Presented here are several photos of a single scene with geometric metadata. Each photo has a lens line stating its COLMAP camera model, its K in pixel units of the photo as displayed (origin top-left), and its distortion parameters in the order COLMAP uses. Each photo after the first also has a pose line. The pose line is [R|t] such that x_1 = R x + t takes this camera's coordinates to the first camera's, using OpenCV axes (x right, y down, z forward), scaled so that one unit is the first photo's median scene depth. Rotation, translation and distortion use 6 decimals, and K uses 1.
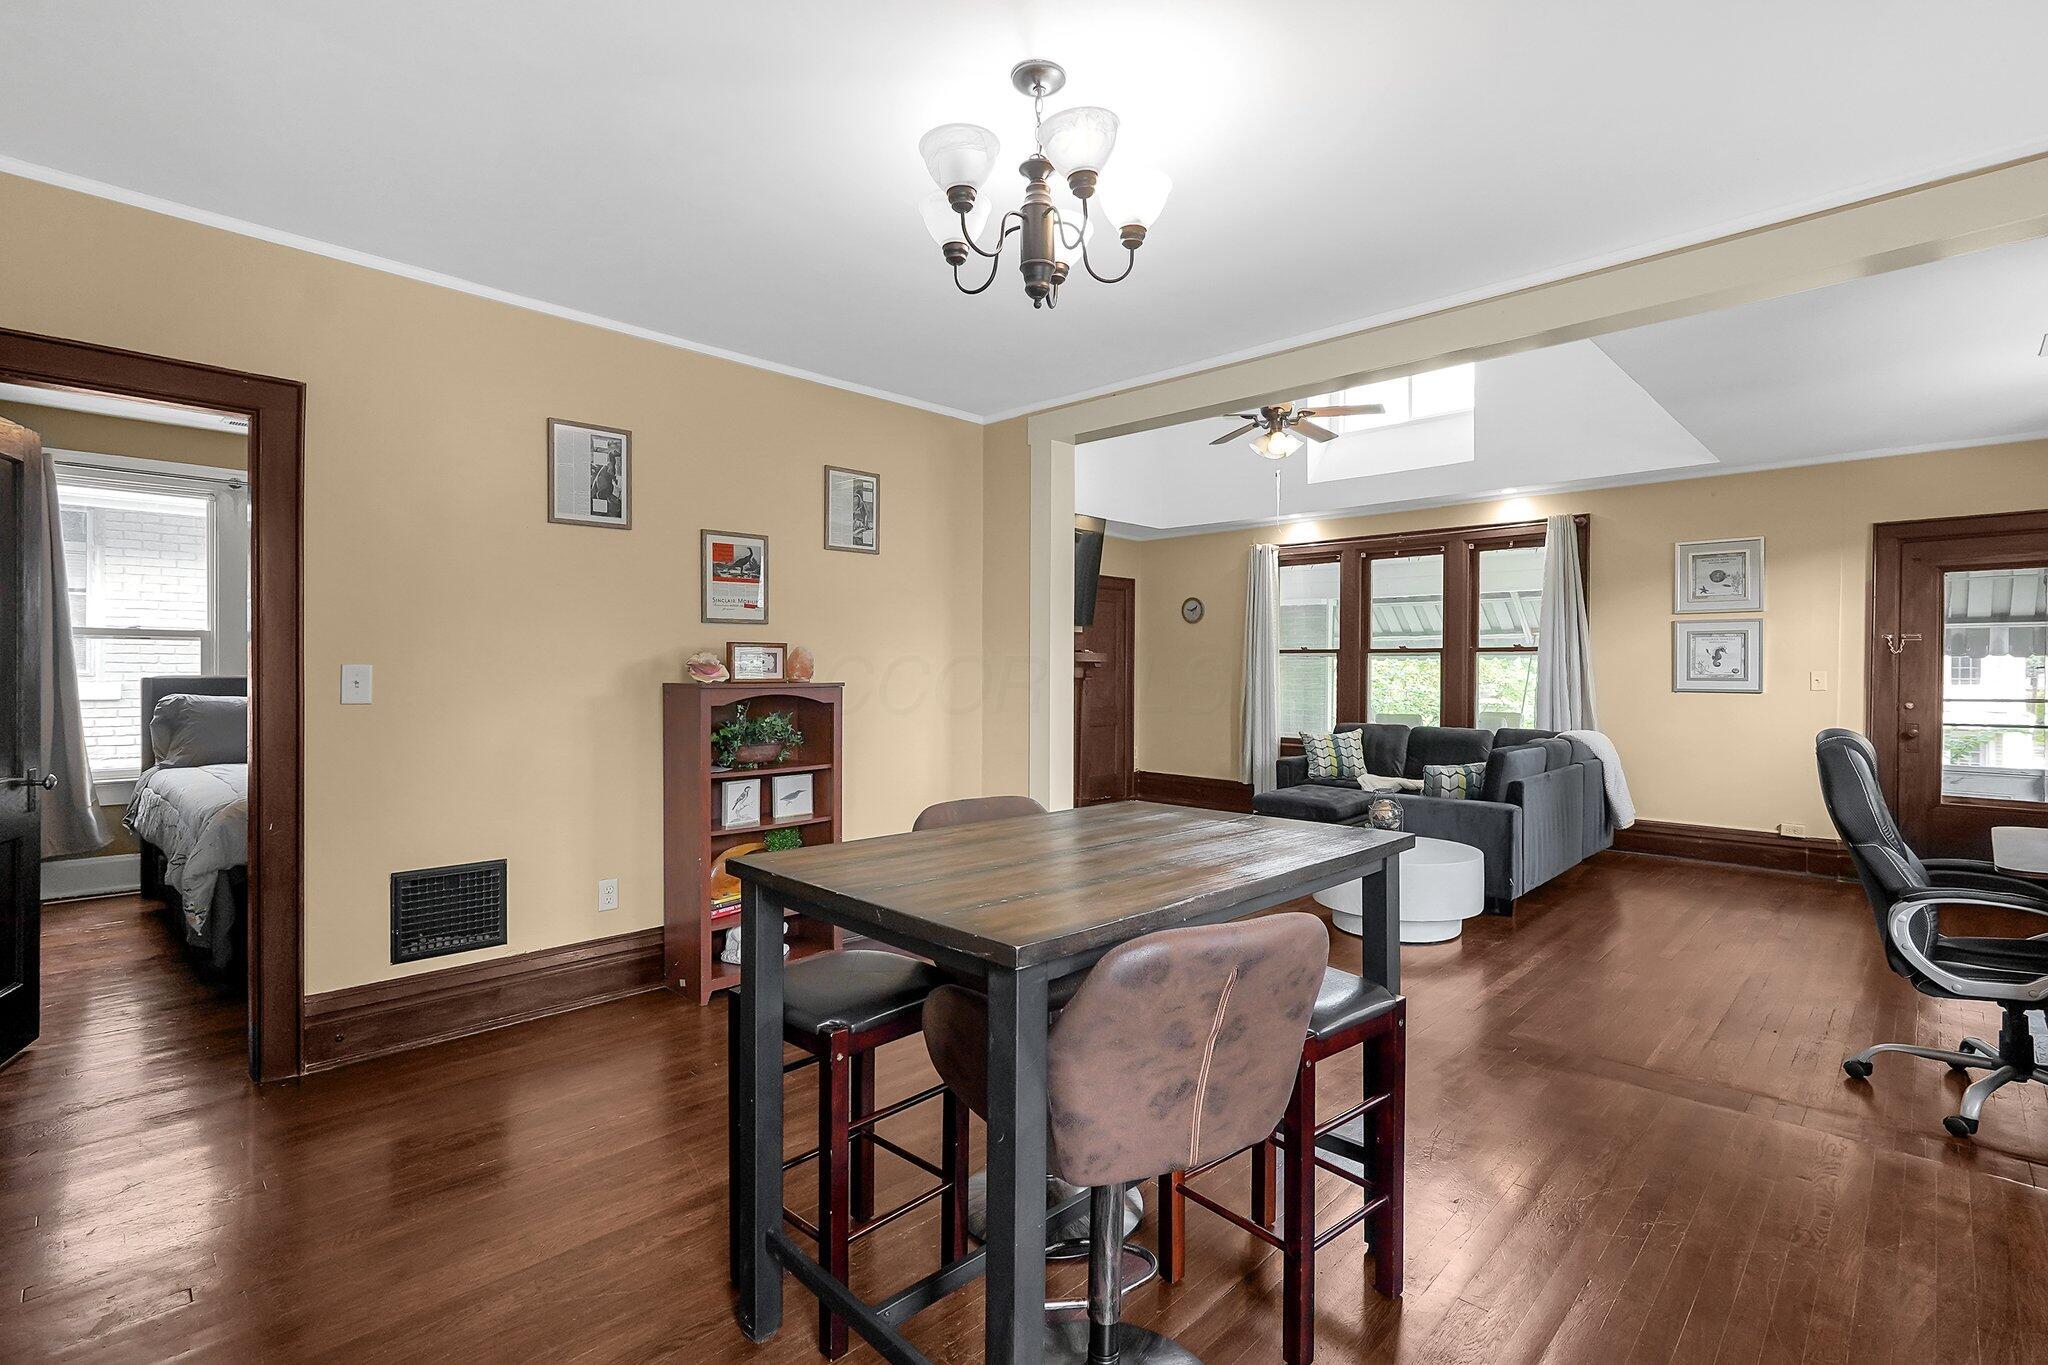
lens RADIAL K [[937.9, 0, 1023.8], [0, 937.9, 678.6], [0, 0, 1]] dist [-0.001705, -0.000032]
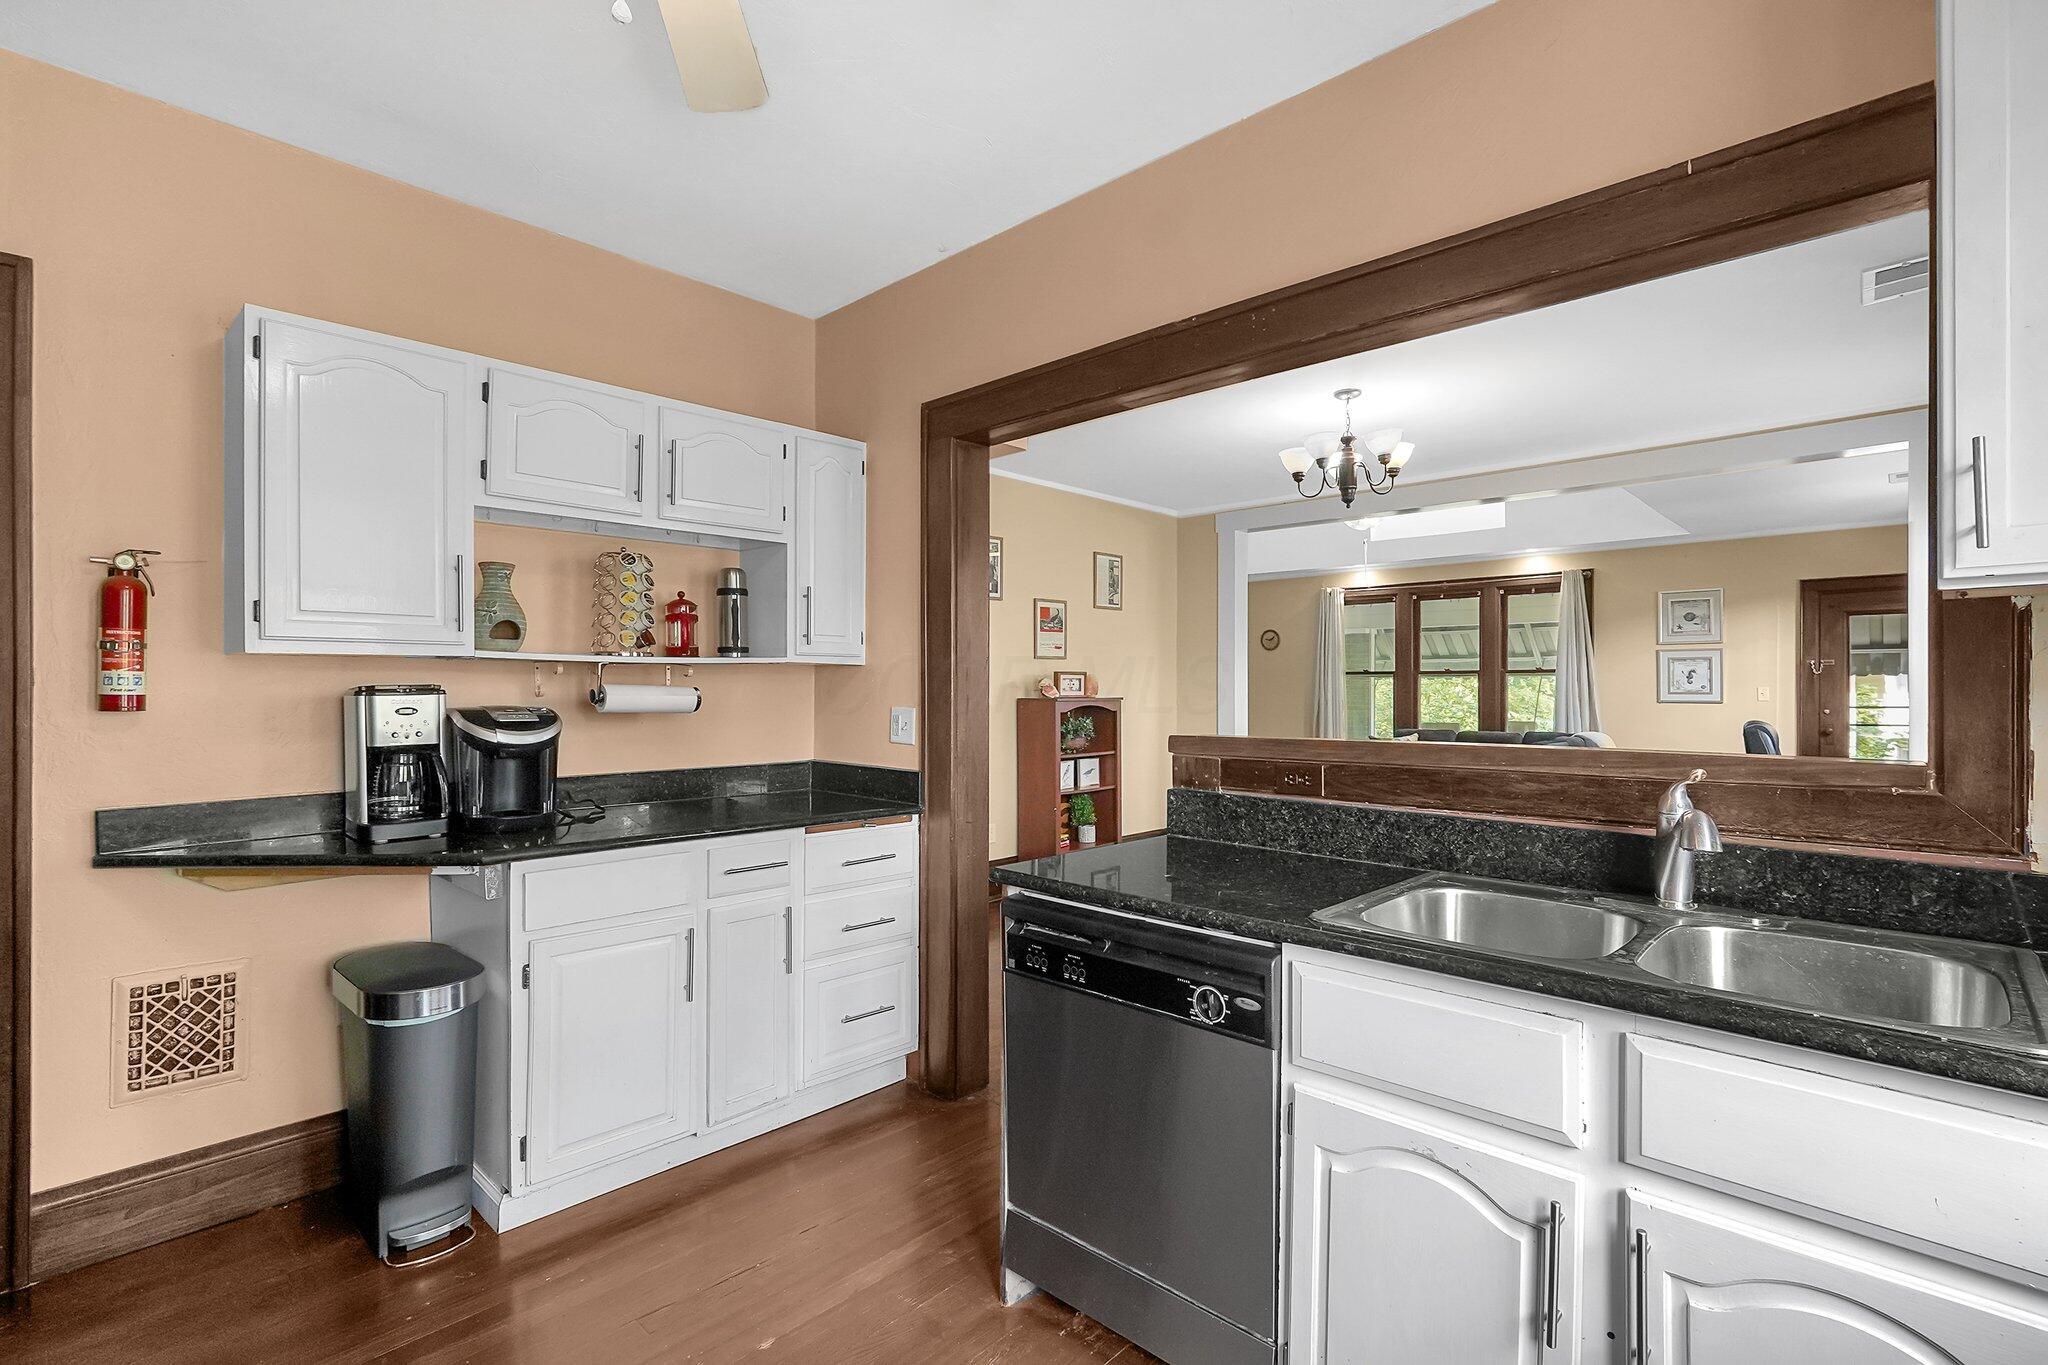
lens RADIAL K [[937.9, 0, 1024.4], [0, 937.9, 685.7], [0, 0, 1]] dist [-0.001705, -0.000032]
pose [[0.999885, -0.004813, 0.014385, -0.258651], [0.004998, 0.999905, -0.012837, 0.002692], [-0.014322, 0.012908, 0.999814, -0.364489]]
